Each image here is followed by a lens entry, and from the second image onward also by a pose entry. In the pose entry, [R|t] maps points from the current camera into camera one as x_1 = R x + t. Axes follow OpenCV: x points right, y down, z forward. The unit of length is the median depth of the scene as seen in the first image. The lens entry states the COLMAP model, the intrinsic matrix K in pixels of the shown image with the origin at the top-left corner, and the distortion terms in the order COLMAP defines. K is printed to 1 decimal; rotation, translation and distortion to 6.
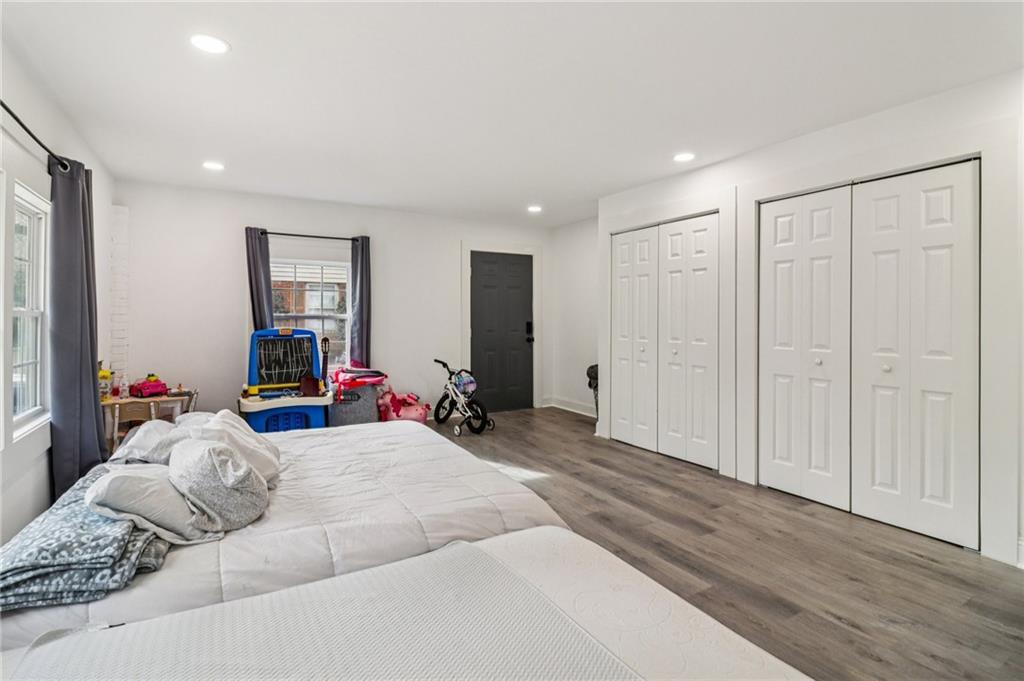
lens RADIAL K [[486.2, 0, 534.0], [0, 486.2, 324.0], [0, 0, 1]] dist [-0.001450, -0.000271]
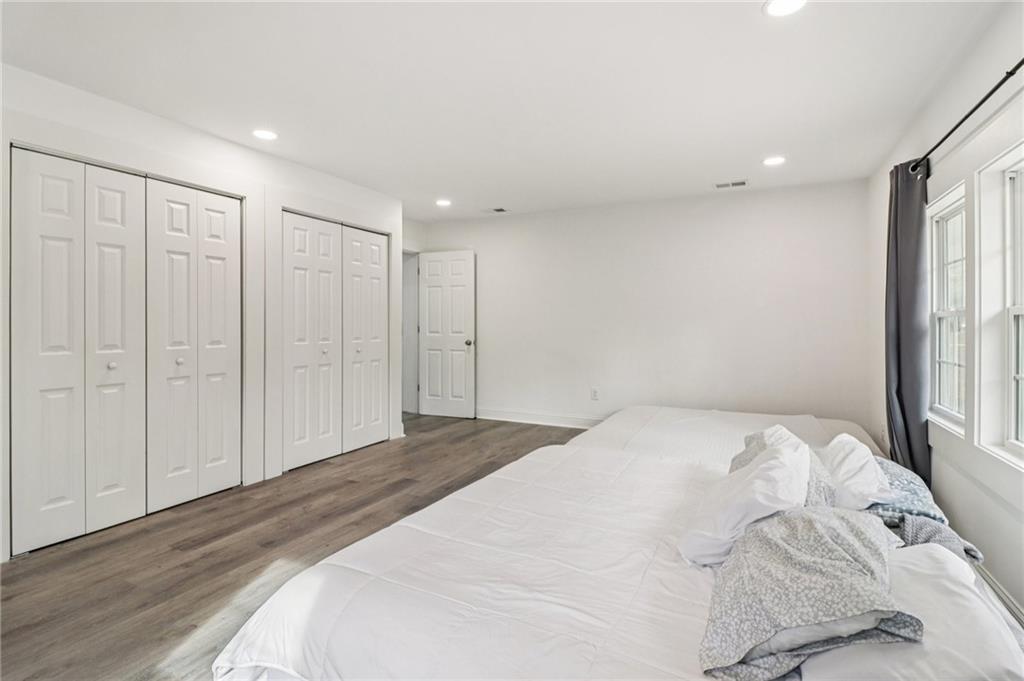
lens RADIAL K [[492.1, 0, 517.5], [0, 492.1, 320.4], [0, 0, 1]] dist [-0.001215, -0.000896]
pose [[-0.519484, -0.011970, 0.854396, -0.765578], [-0.007154, 0.999928, 0.009659, -0.020144], [-0.854450, -0.001094, -0.519533, 1.178352]]
